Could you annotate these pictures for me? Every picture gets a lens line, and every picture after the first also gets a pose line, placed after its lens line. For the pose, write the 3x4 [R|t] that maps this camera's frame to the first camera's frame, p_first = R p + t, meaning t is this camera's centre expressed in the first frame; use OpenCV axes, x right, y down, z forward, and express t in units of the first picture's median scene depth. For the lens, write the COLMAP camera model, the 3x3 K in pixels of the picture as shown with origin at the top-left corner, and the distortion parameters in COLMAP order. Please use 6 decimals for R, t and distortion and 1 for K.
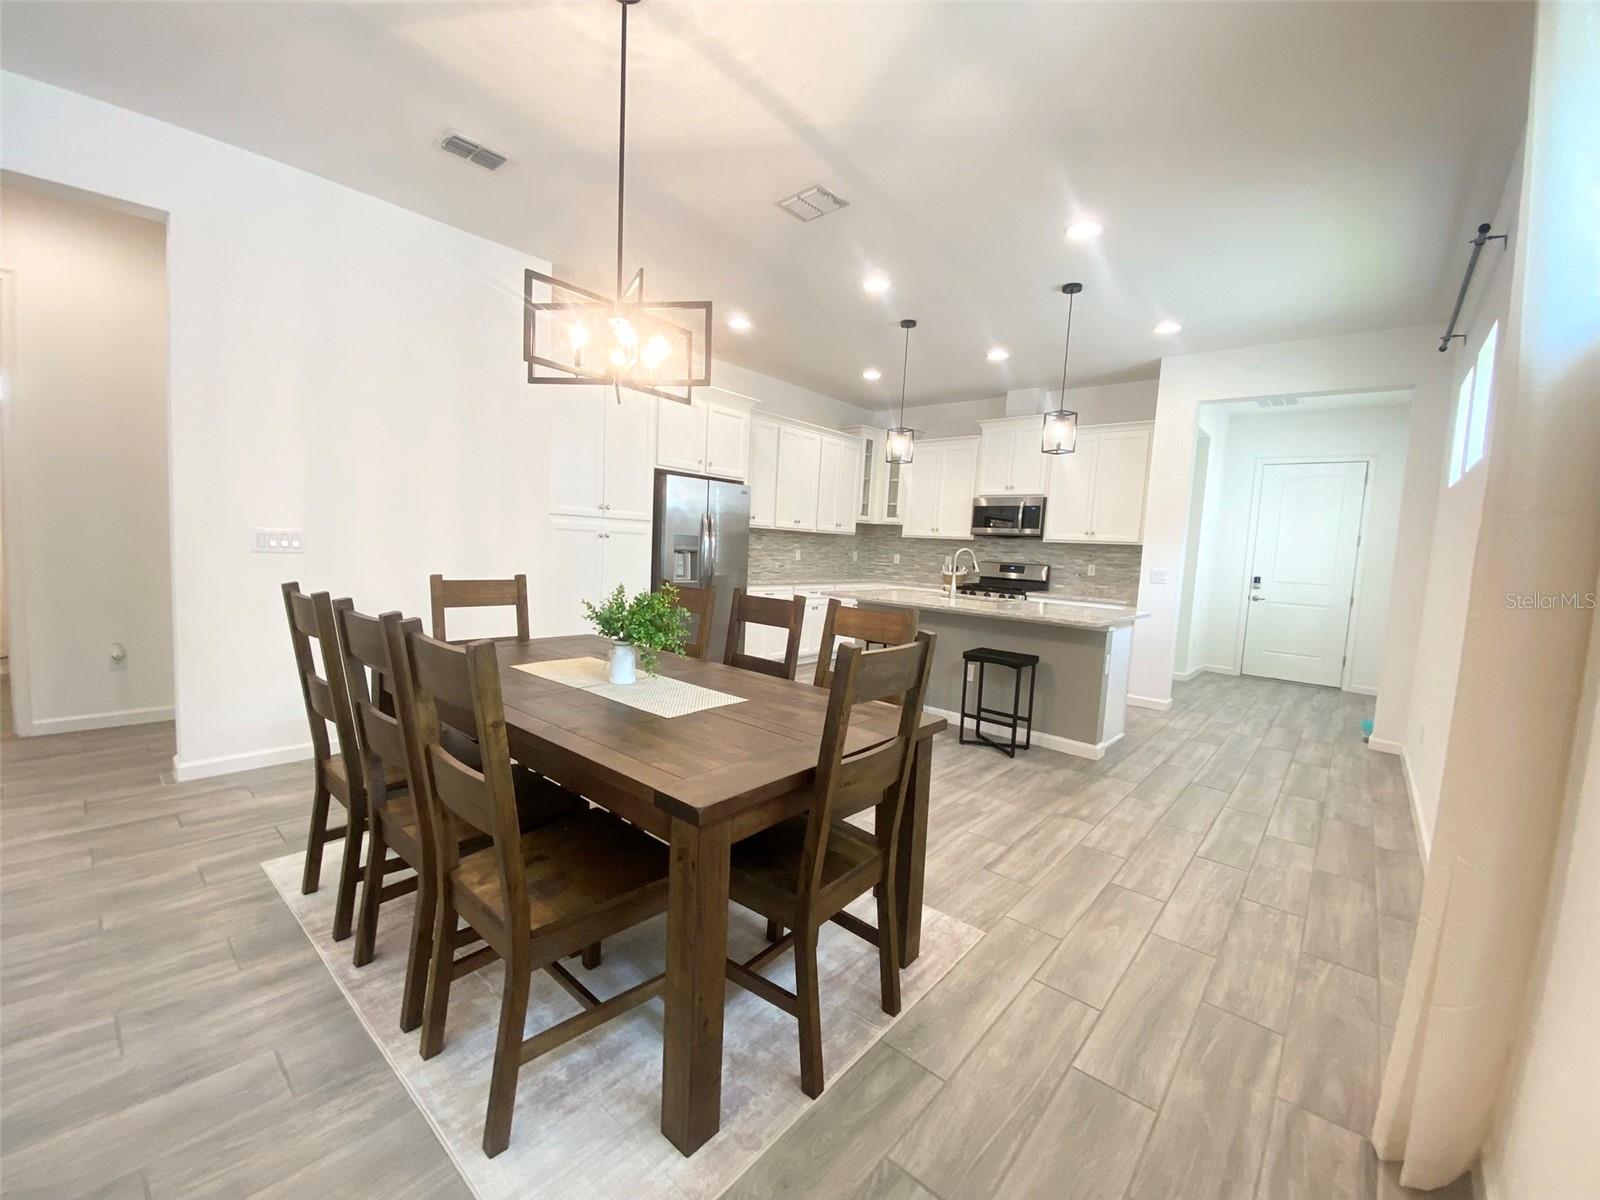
lens RADIAL K [[649.0, 0, 795.9], [0, 649.0, 604.4], [0, 0, 1]] dist [0.010788, -0.015093]
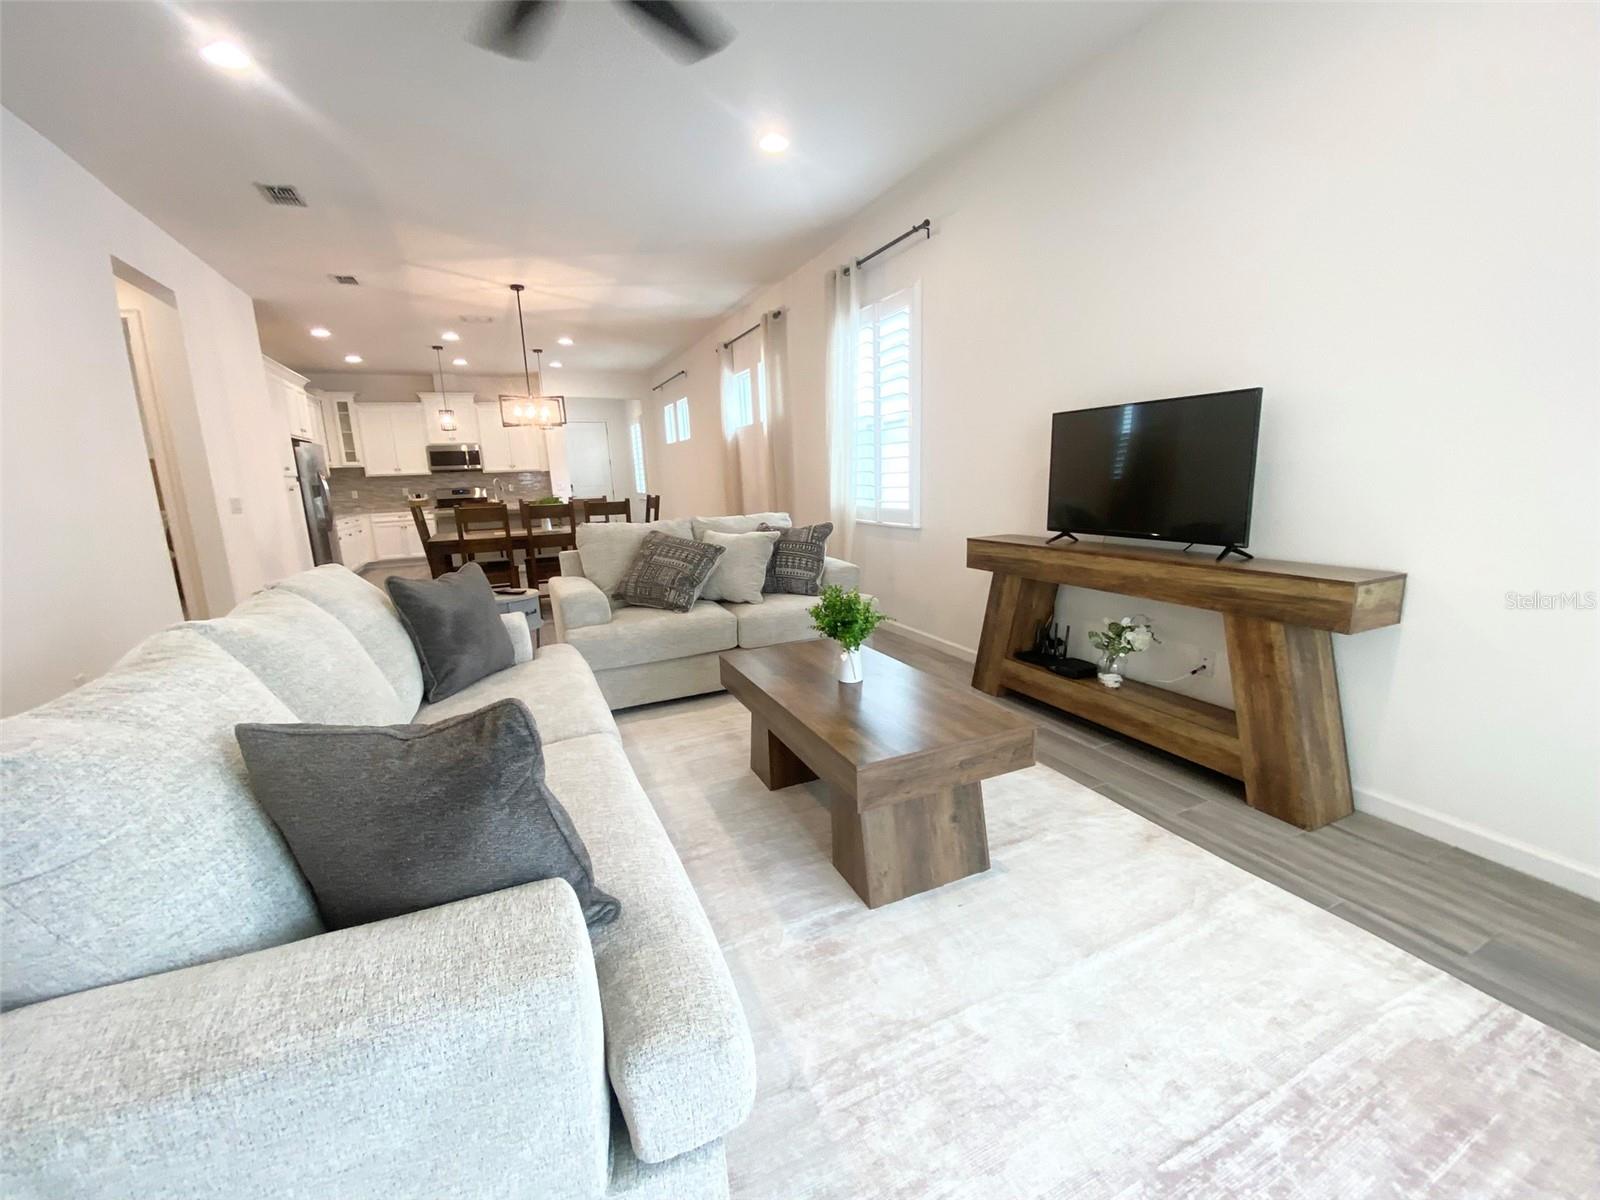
lens RADIAL K [[649.0, 0, 795.2], [0, 649.0, 600.5], [0, 0, 1]] dist [0.010788, -0.015093]
pose [[0.416539, -0.240957, 0.876604, -0.920140], [0.141709, 0.969659, 0.199199, 0.000491], [-0.898005, 0.041248, 0.438047, -0.465849]]
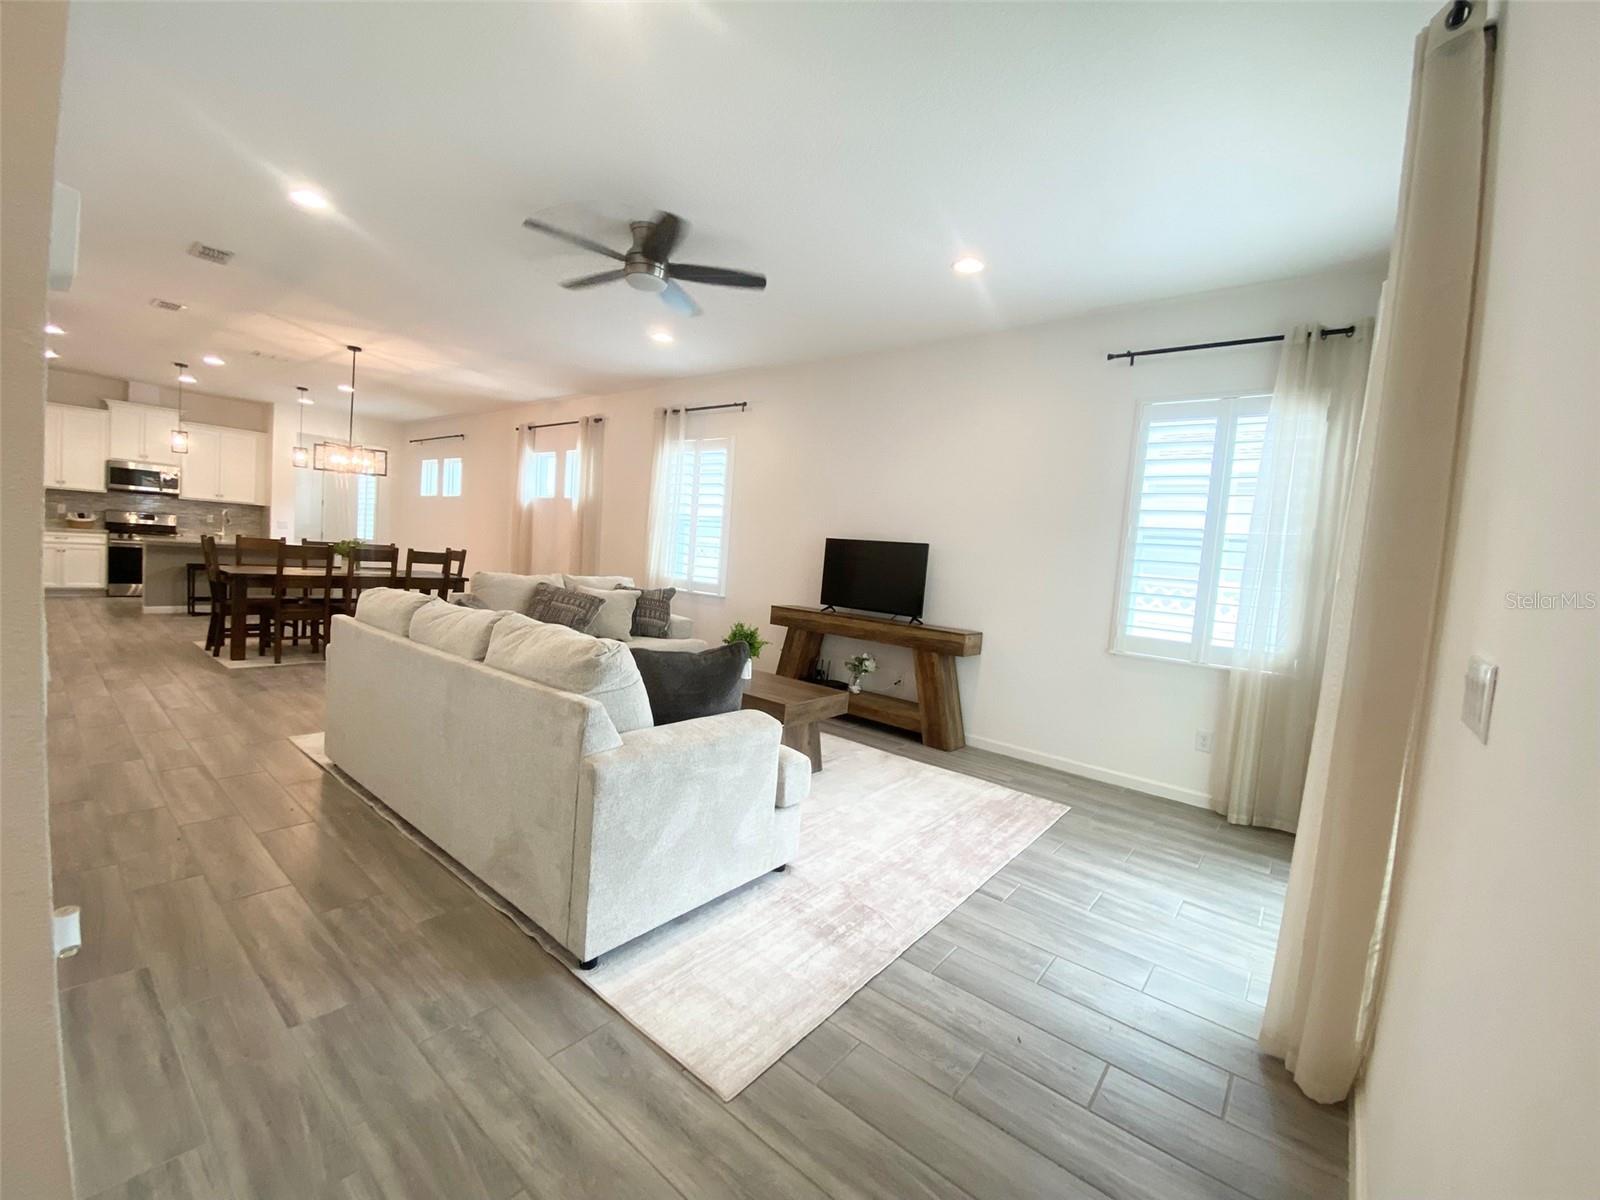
lens RADIAL K [[649.0, 0, 792.4], [0, 649.0, 602.4], [0, 0, 1]] dist [0.010788, -0.015093]
pose [[-0.027649, -0.125186, 0.991748, -1.257571], [0.012406, 0.992008, 0.125565, -0.036235], [-0.999541, 0.015776, -0.025875, -0.354381]]
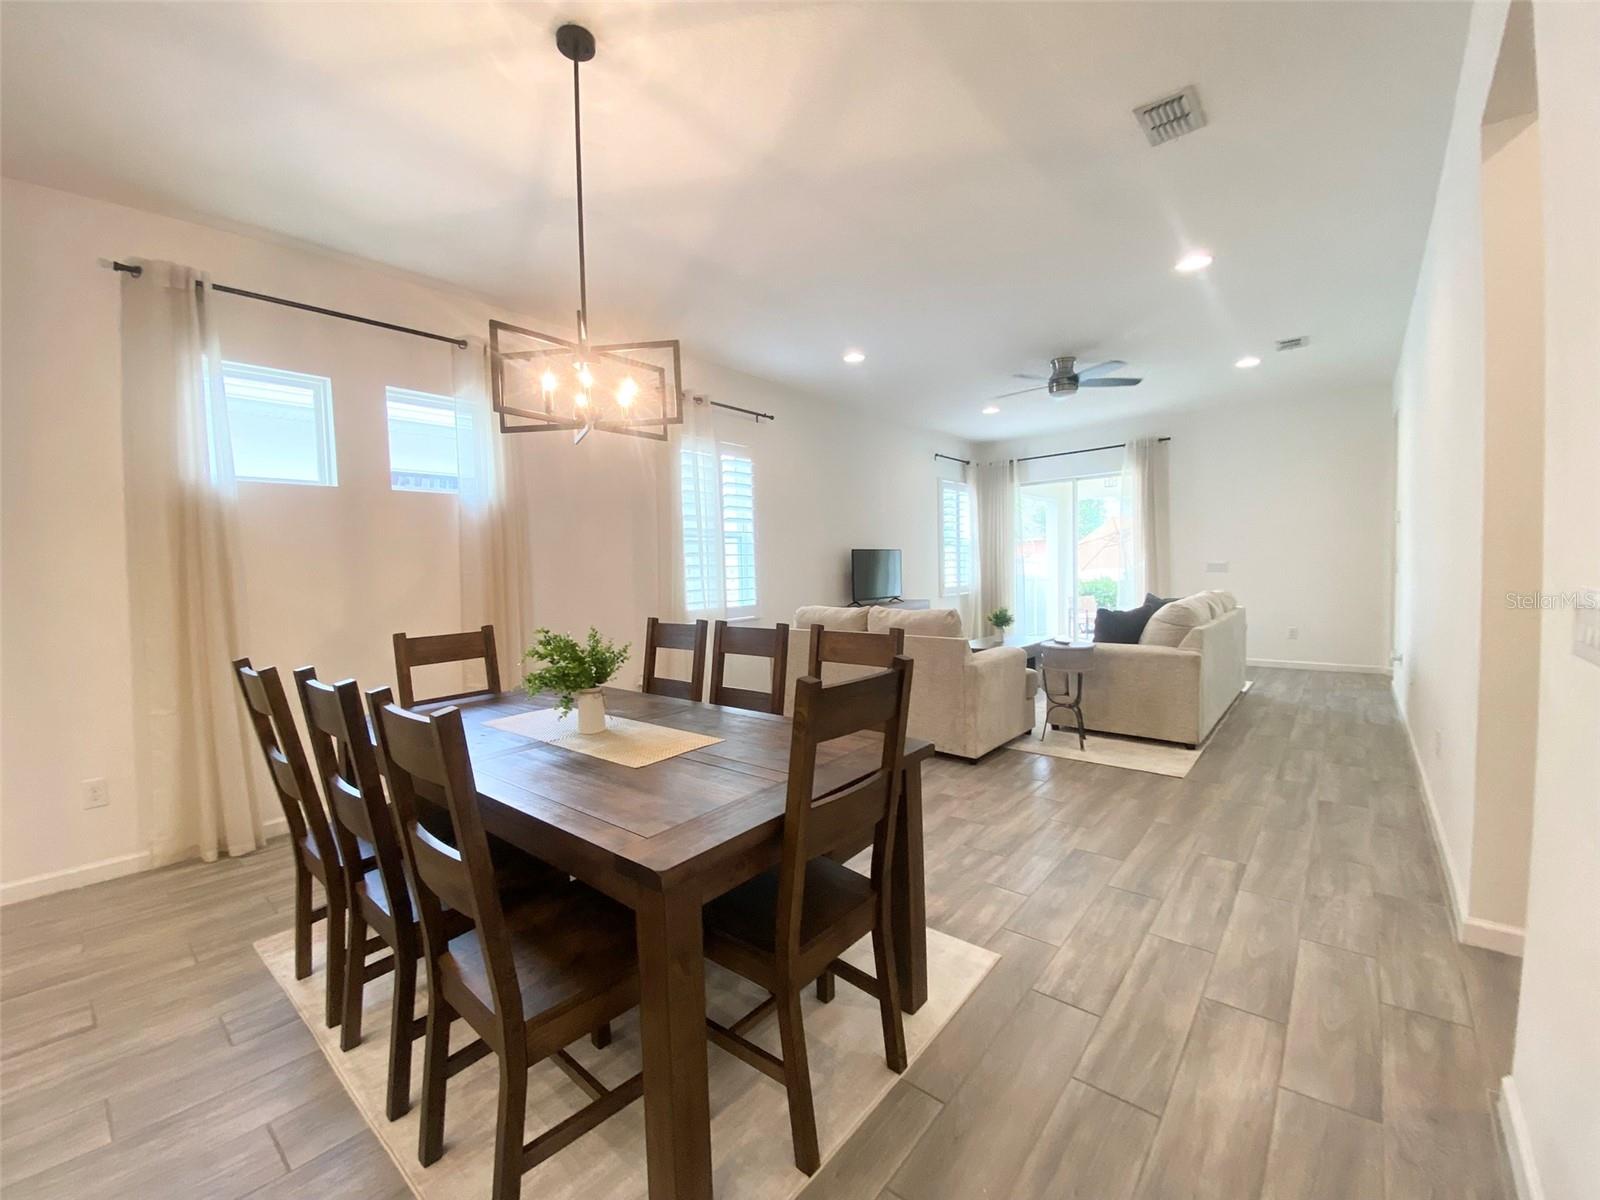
lens RADIAL K [[649.0, 0, 791.1], [0, 649.0, 605.9], [0, 0, 1]] dist [0.010788, -0.015093]
pose [[-0.999673, -0.023979, -0.008929, -0.213170], [-0.025059, 0.988053, 0.152061, -0.085139], [0.005176, 0.152235, -0.988331, 0.751399]]
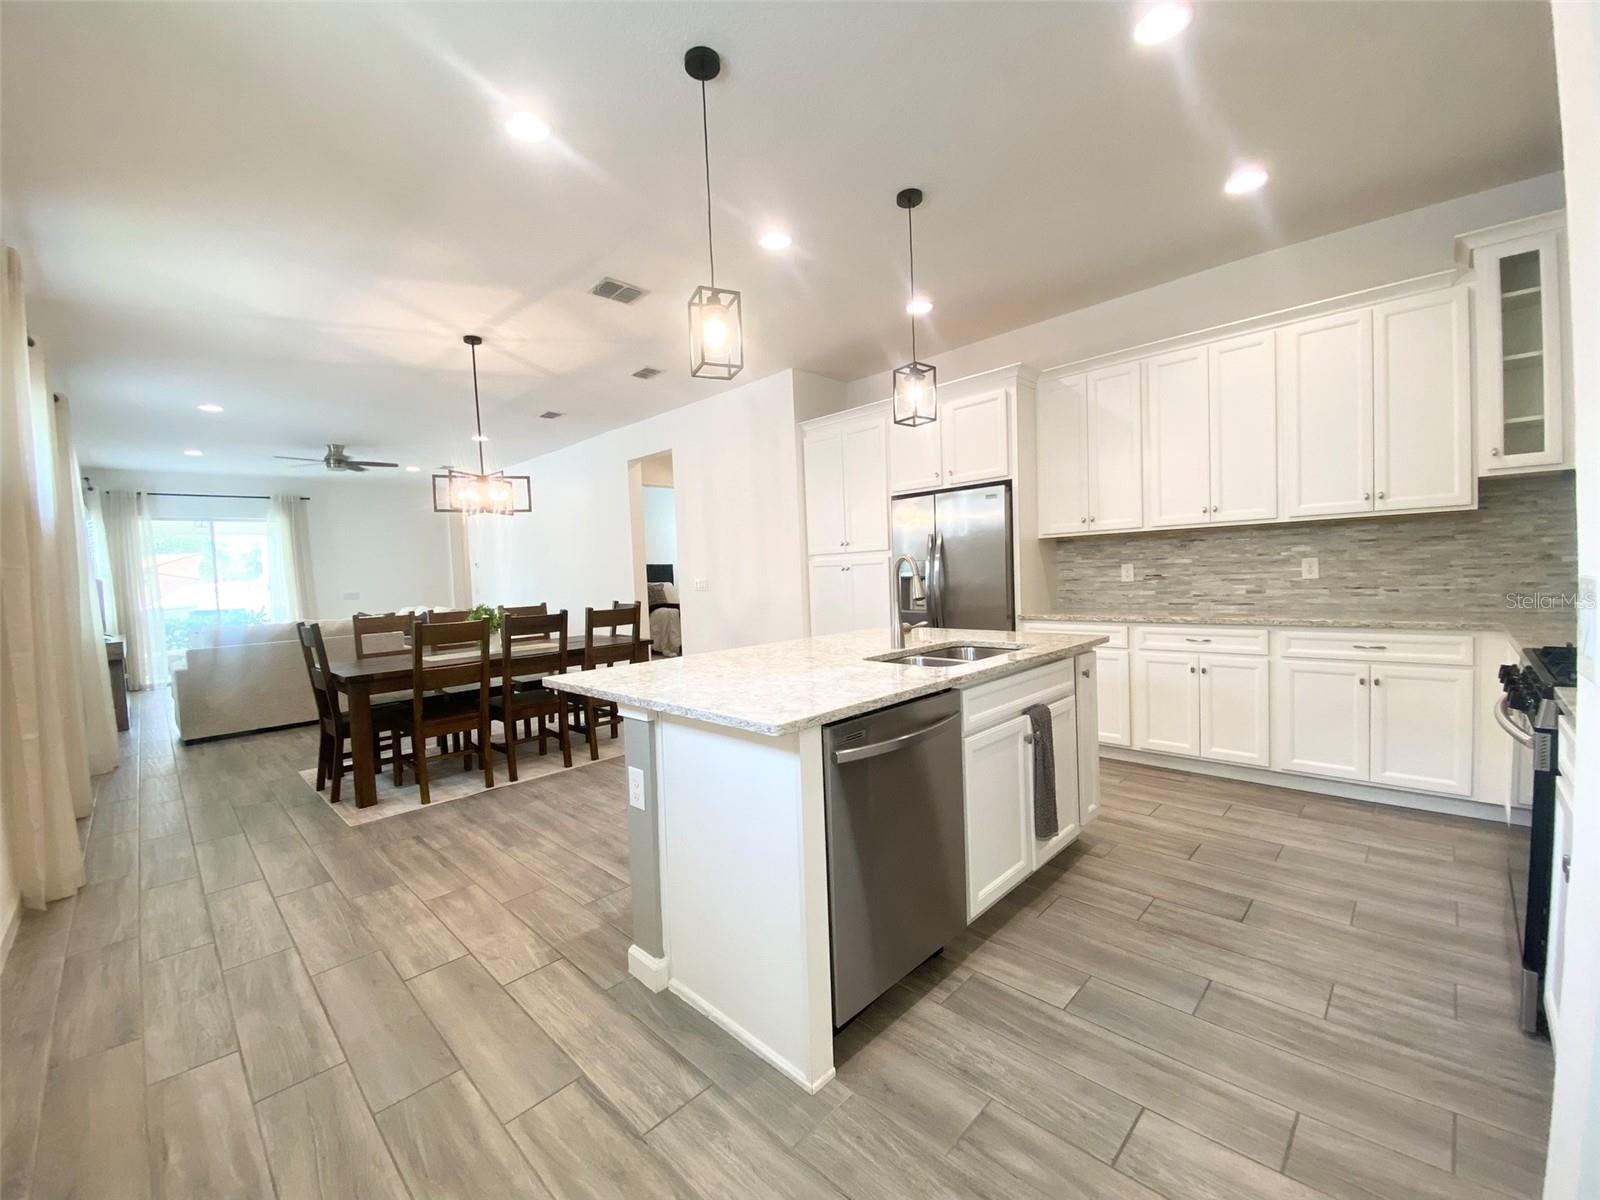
lens RADIAL K [[649.0, 0, 795.4], [0, 649.0, 604.5], [0, 0, 1]] dist [0.010788, -0.015093]
pose [[-0.065231, 0.003262, -0.997865, 0.678720], [-0.054719, 0.998478, 0.006841, -0.038341], [0.996369, 0.055049, -0.064953, 0.813957]]
